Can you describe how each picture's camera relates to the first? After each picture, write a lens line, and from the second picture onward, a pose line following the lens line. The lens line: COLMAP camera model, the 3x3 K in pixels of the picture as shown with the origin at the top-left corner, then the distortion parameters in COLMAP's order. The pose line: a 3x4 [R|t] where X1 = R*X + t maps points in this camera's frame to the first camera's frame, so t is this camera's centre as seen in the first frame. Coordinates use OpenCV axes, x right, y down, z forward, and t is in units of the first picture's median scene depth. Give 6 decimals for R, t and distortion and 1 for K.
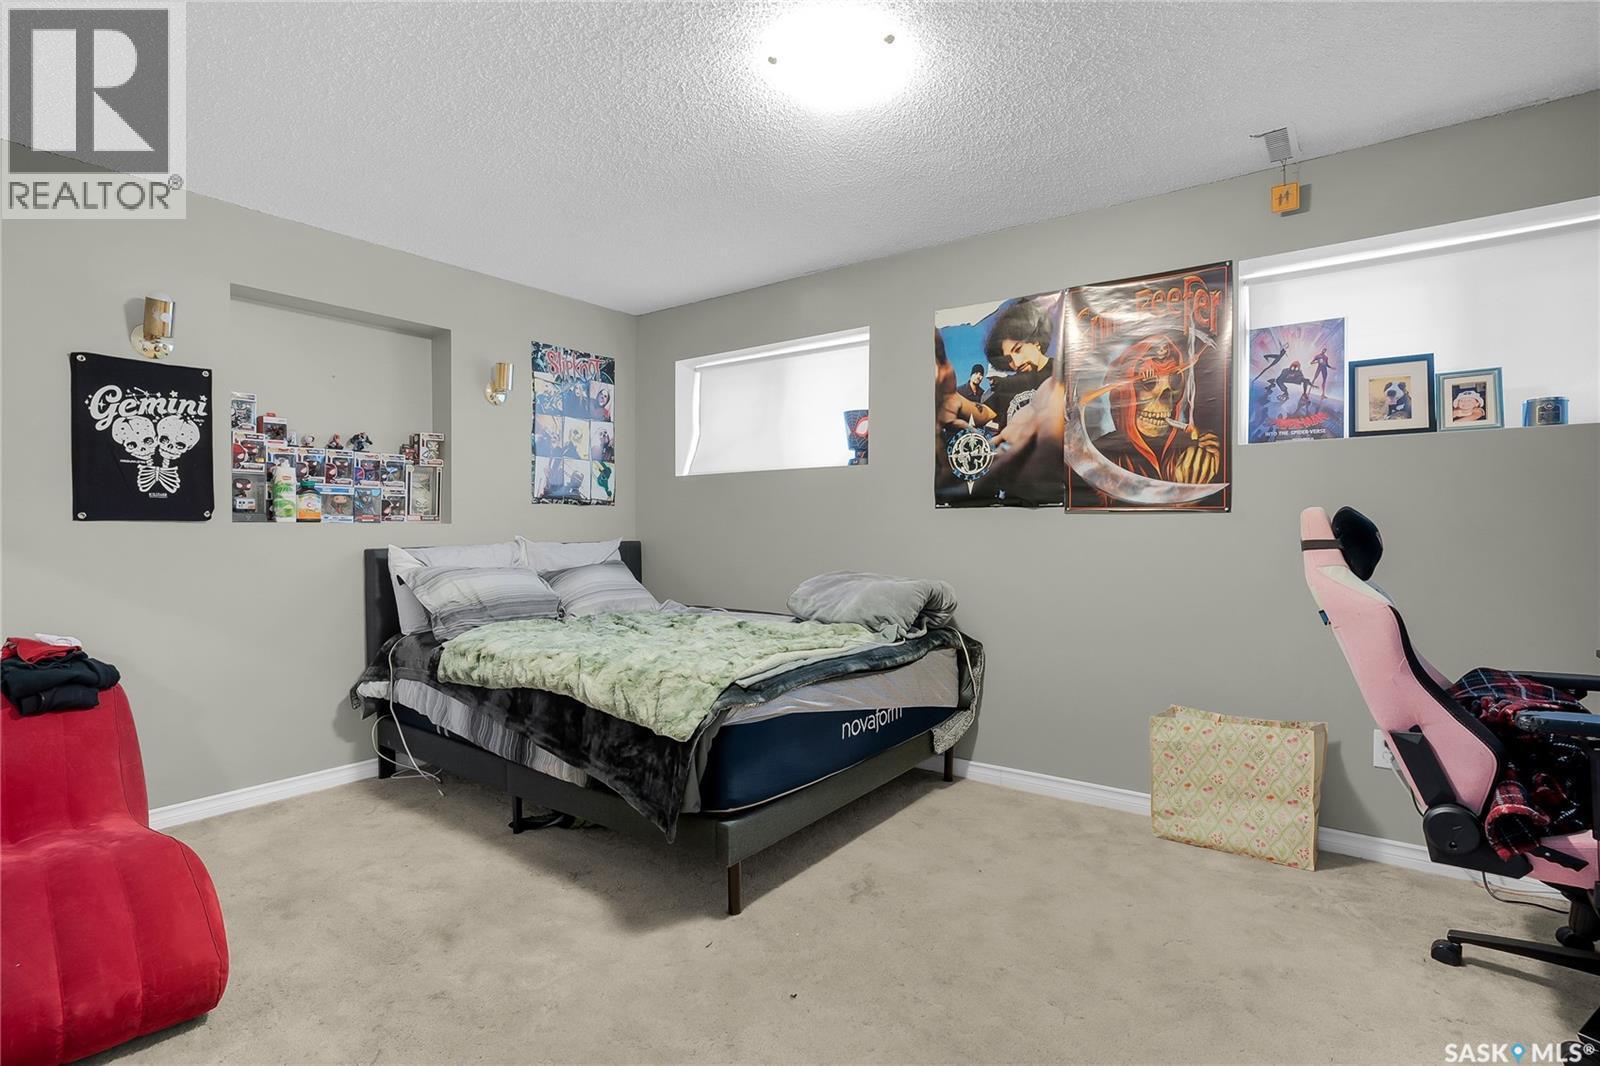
lens RADIAL K [[795.9, 0, 796.5], [0, 795.9, 539.6], [0, 0, 1]] dist [-0.026528, 0.015564]
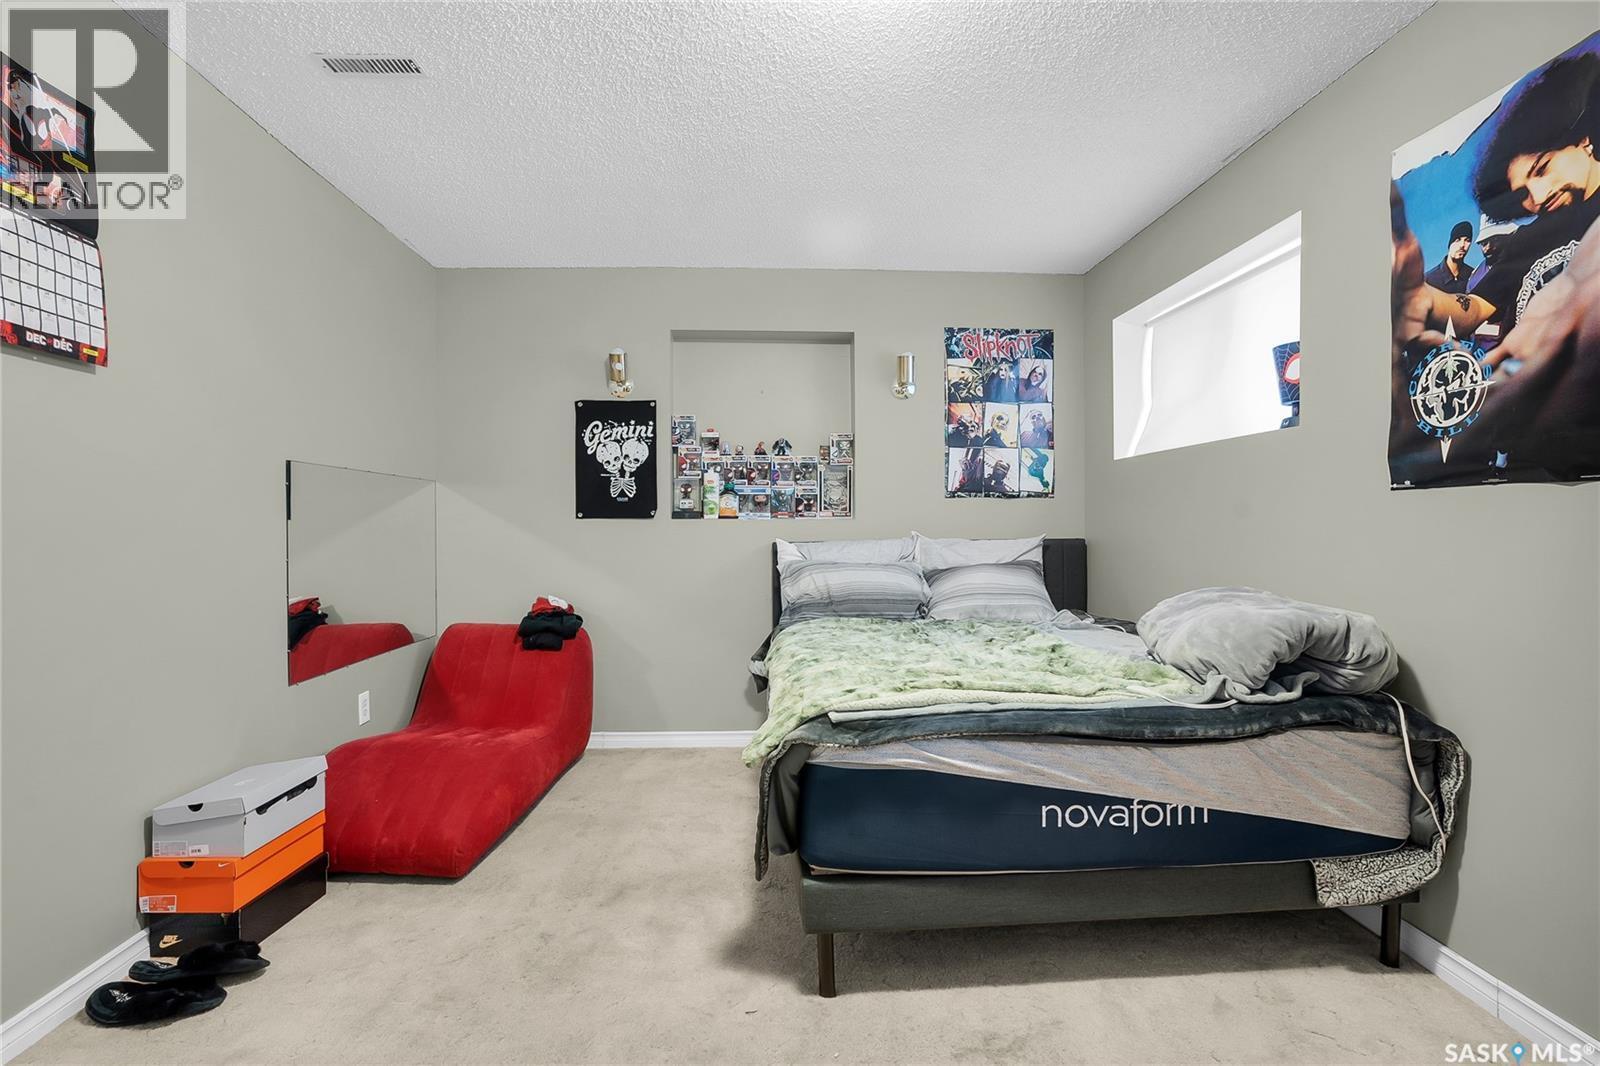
lens RADIAL K [[795.9, 0, 789.2], [0, 795.9, 537.0], [0, 0, 1]] dist [-0.026528, 0.015564]
pose [[0.637415, 0.012924, -0.770412, 0.358518], [-0.010308, 0.999913, 0.008245, -0.005258], [0.770452, 0.002686, 0.637493, 0.307963]]
